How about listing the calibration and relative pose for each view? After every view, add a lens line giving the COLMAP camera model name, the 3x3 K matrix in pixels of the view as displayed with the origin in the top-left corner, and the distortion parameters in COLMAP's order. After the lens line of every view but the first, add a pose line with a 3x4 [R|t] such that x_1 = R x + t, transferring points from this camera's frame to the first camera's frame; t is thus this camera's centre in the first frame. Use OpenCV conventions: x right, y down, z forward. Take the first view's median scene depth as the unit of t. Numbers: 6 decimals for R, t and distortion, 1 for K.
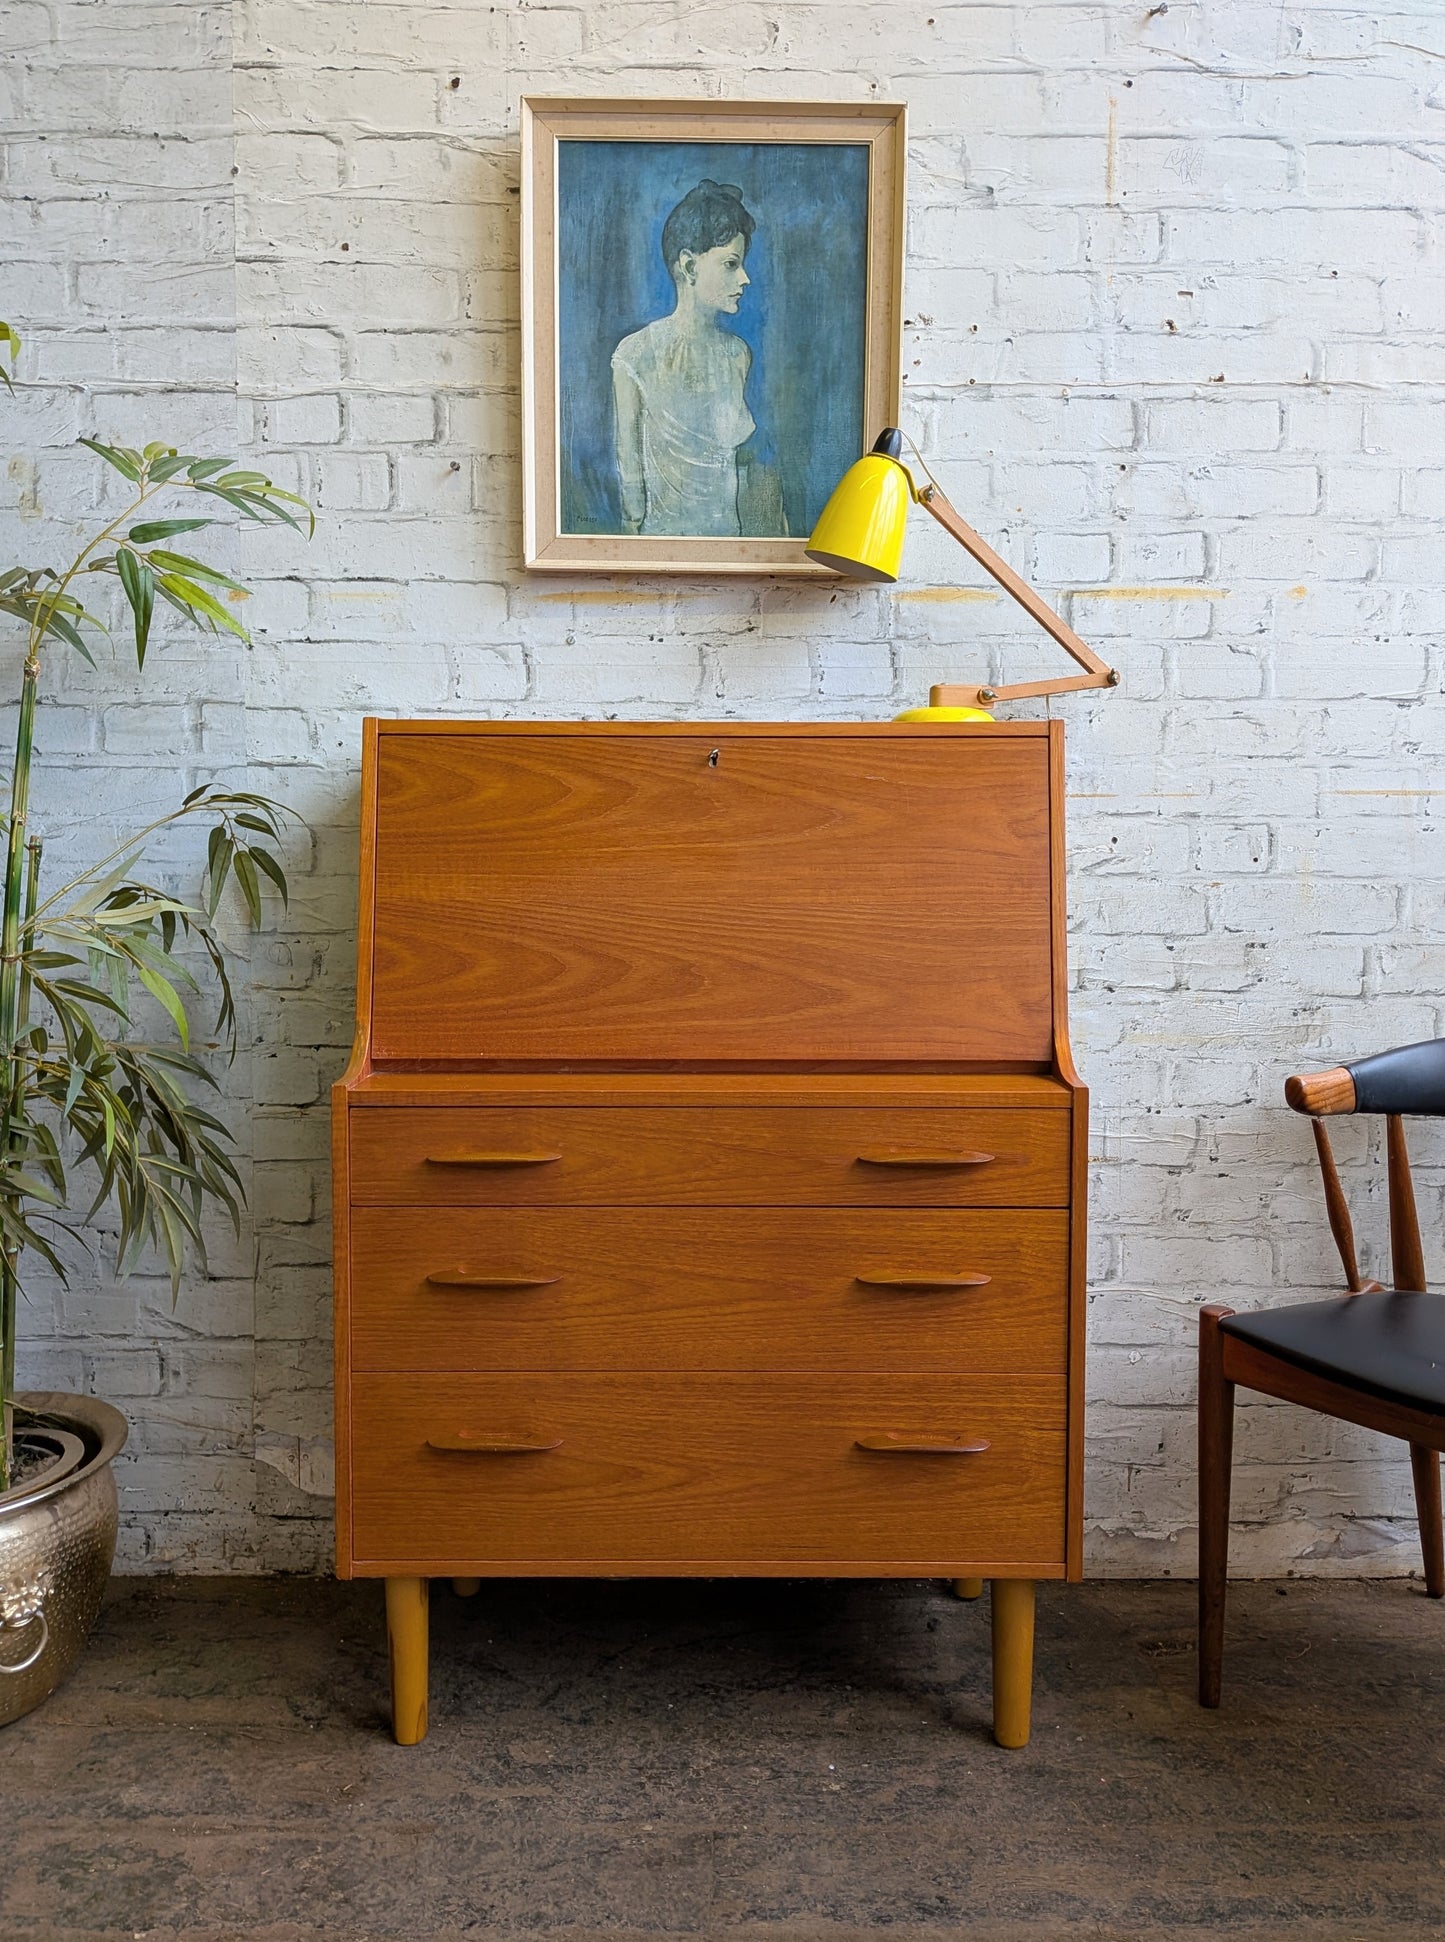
lens RADIAL K [[1566.1, 0, 735.1], [0, 1566.1, 936.4], [0, 0, 1]] dist [0.058832, -0.108974]
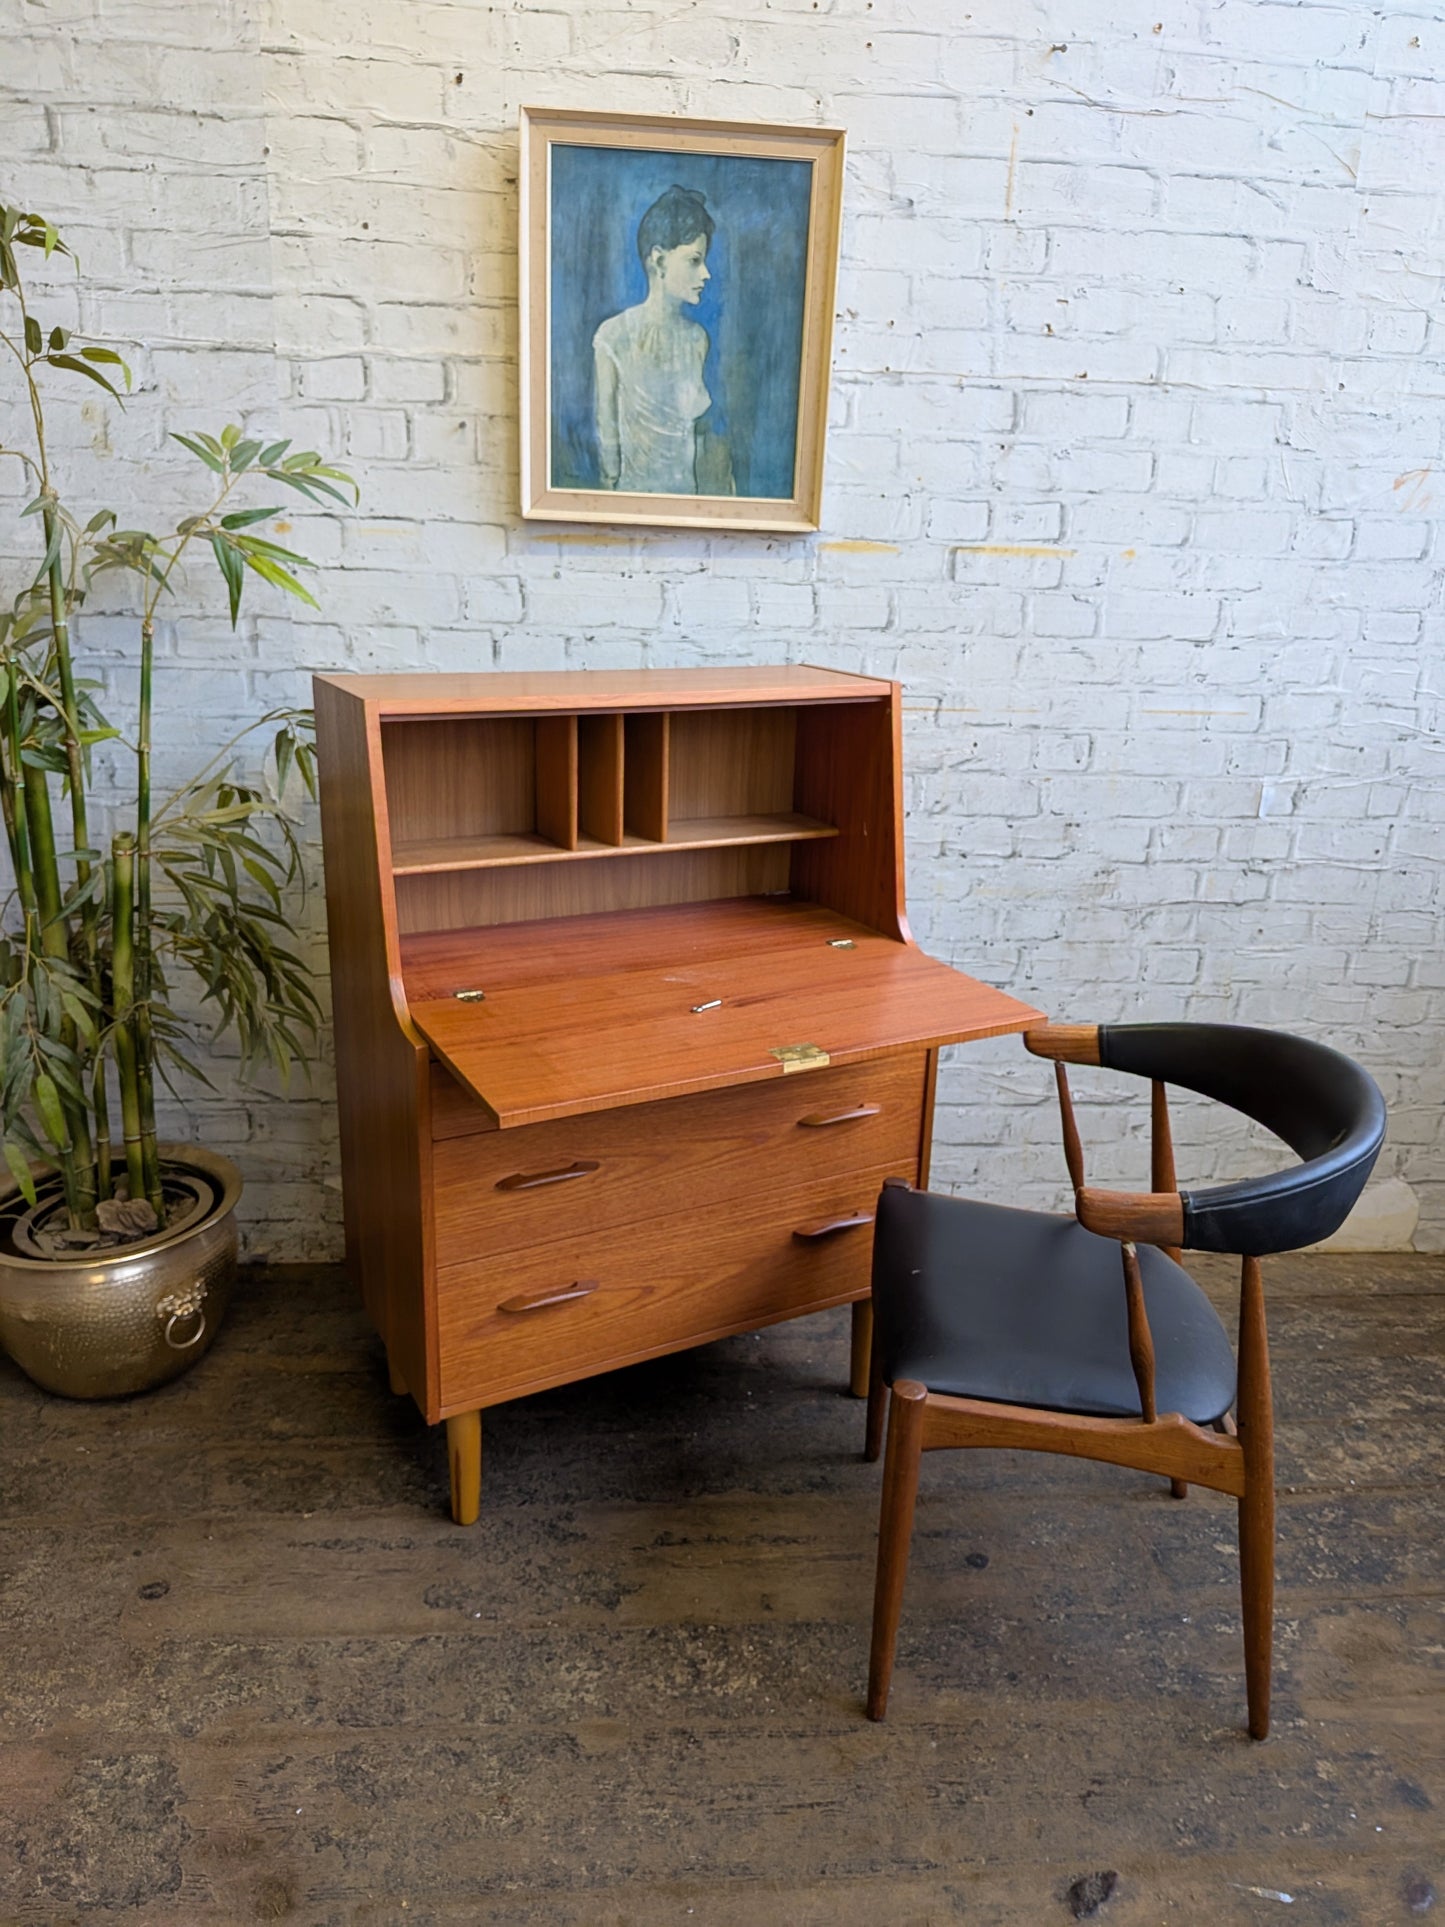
lens RADIAL K [[1409.7, 0, 727.2], [0, 1409.7, 964.9], [0, 0, 1]] dist [0.037551, -0.076252]
pose [[0.996322, 0.006079, 0.085476, -0.065079], [-0.026872, 0.969331, 0.244286, -0.166890], [-0.081370, -0.245684, 0.965929, -0.168462]]
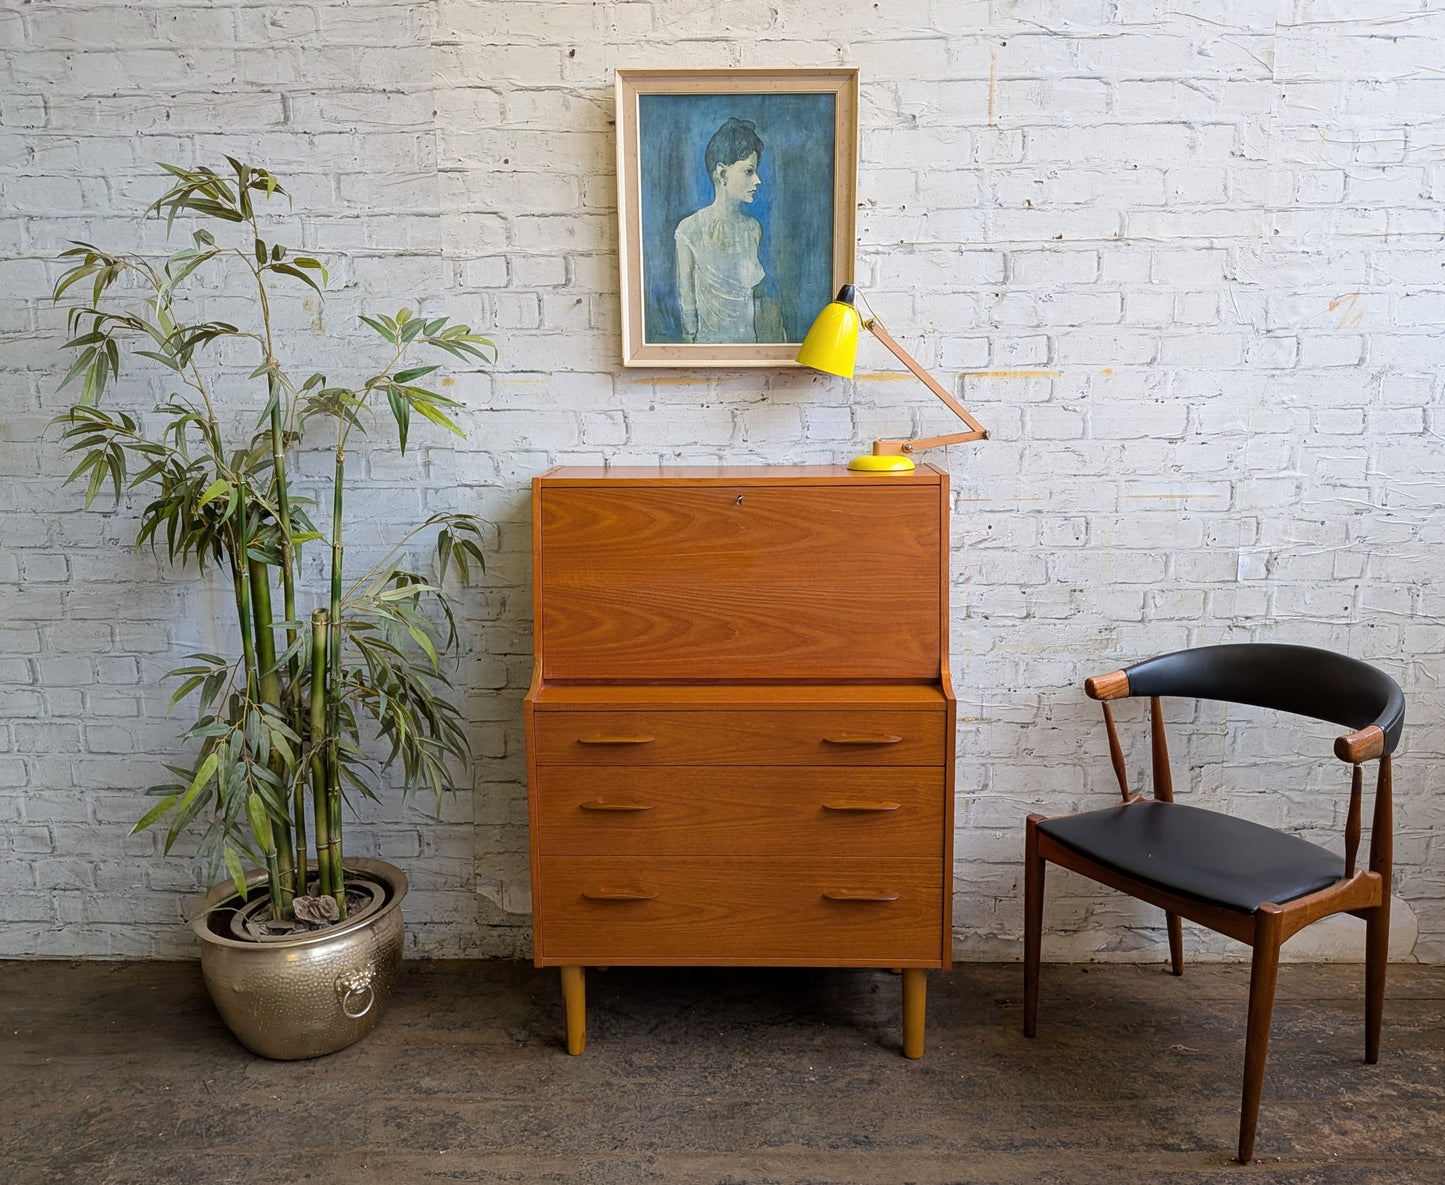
lens RADIAL K [[1231.4, 0, 737.0], [0, 1231.4, 593.7], [0, 0, 1]] dist [0.077958, -0.156966]
pose [[0.999389, -0.007214, -0.034202, 0.024443], [0.011371, 0.992346, 0.122963, -0.154415], [0.033053, -0.123277, 0.991822, -0.283023]]
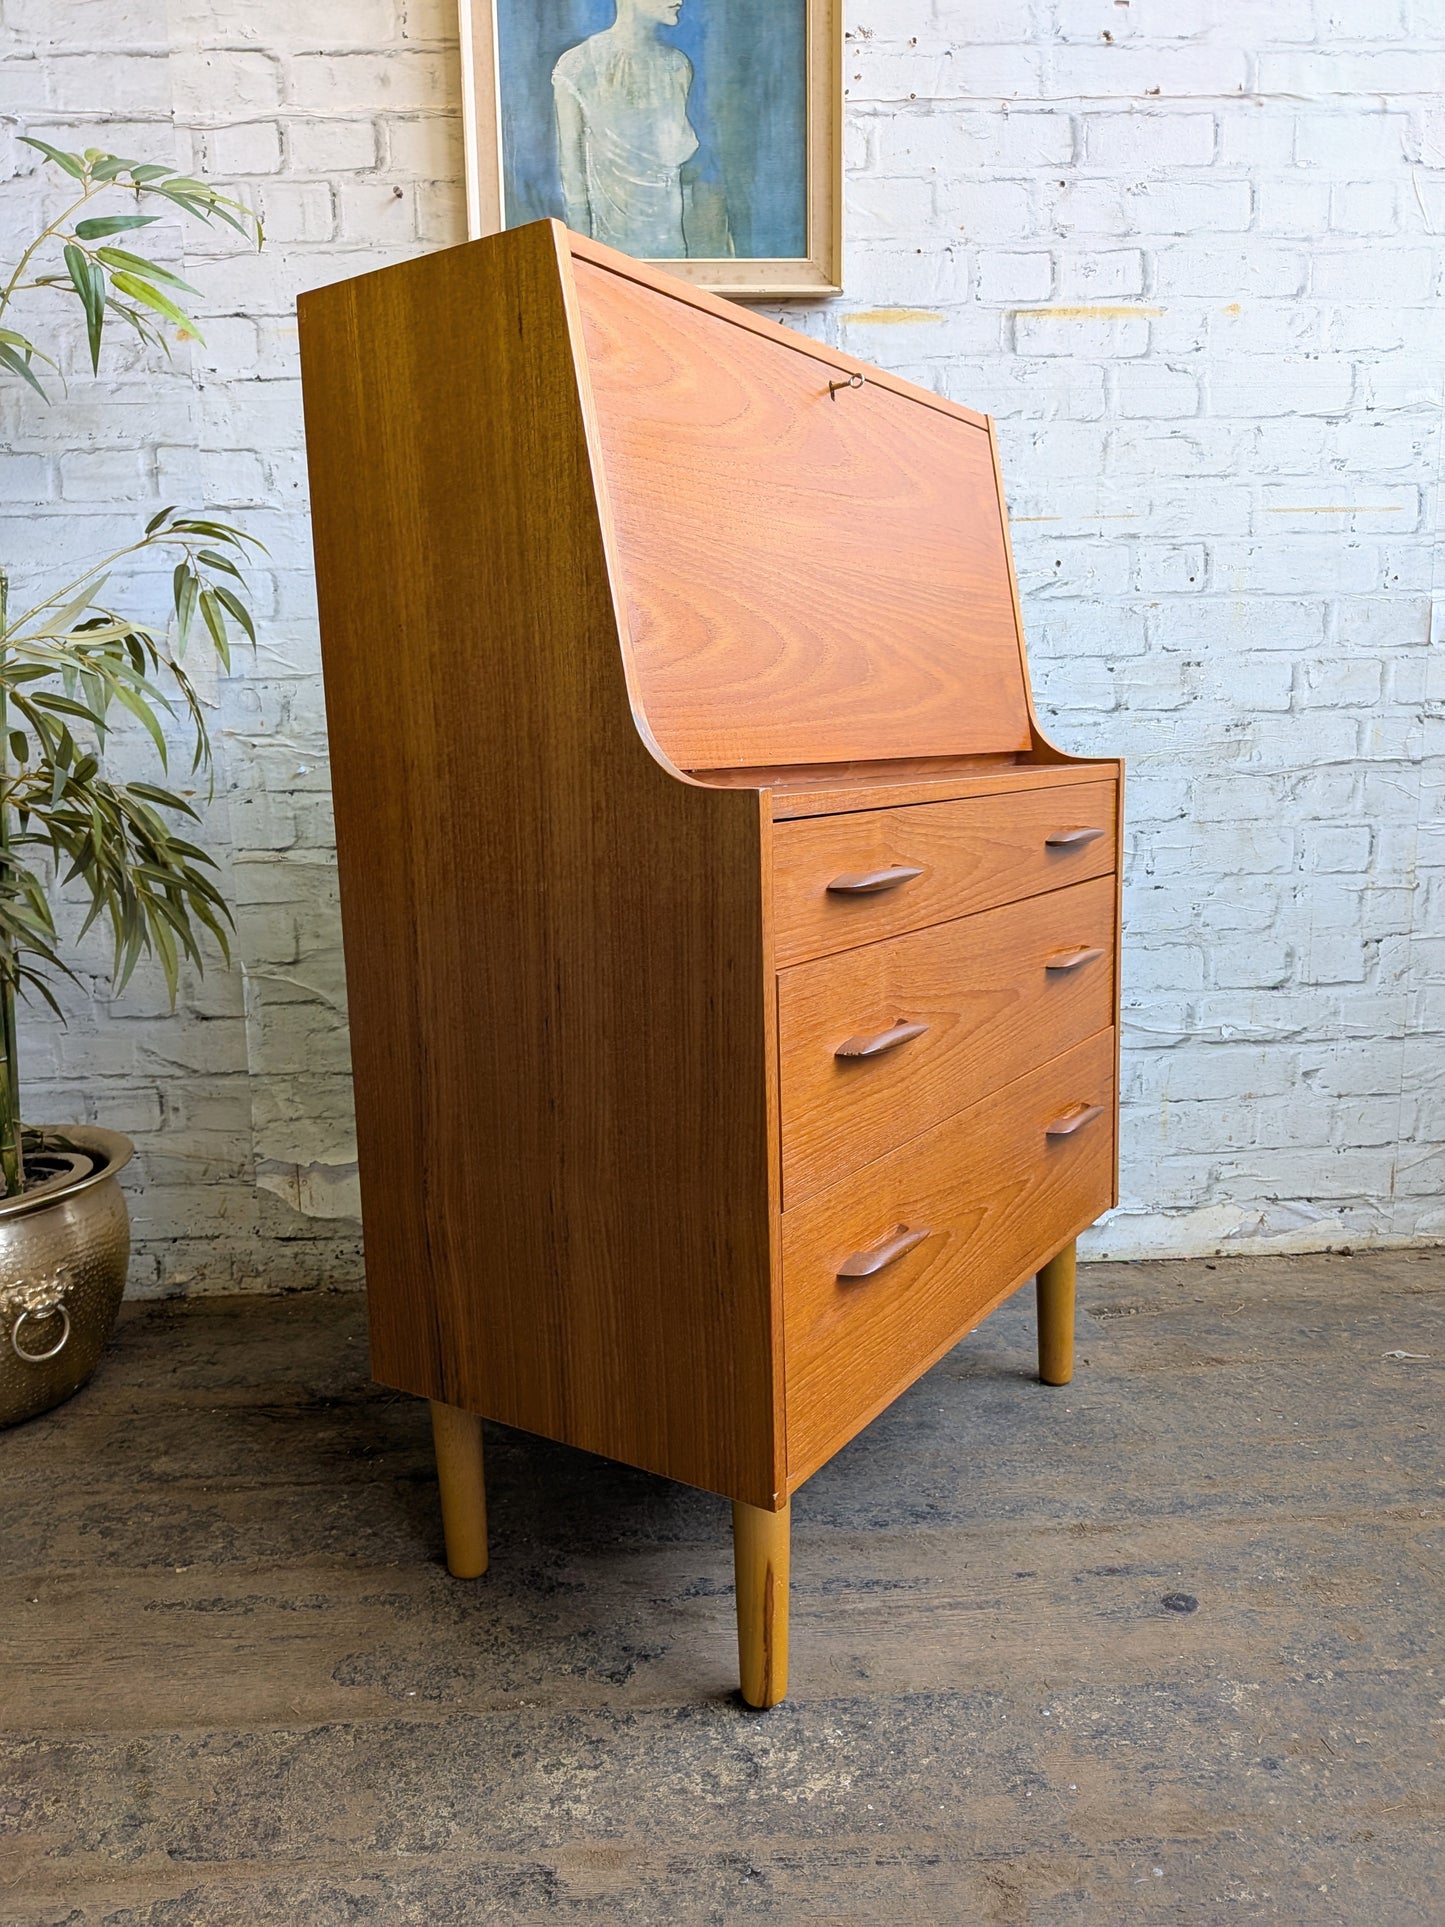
lens RADIAL K [[1409.7, 0, 694.7], [0, 1409.7, 976.1], [0, 0, 1]] dist [0.037551, -0.076252]
pose [[0.998899, -0.034806, 0.031464, -0.035726], [0.031643, 0.994881, 0.095970, 0.112888], [-0.034643, -0.094868, 0.994887, 0.058071]]
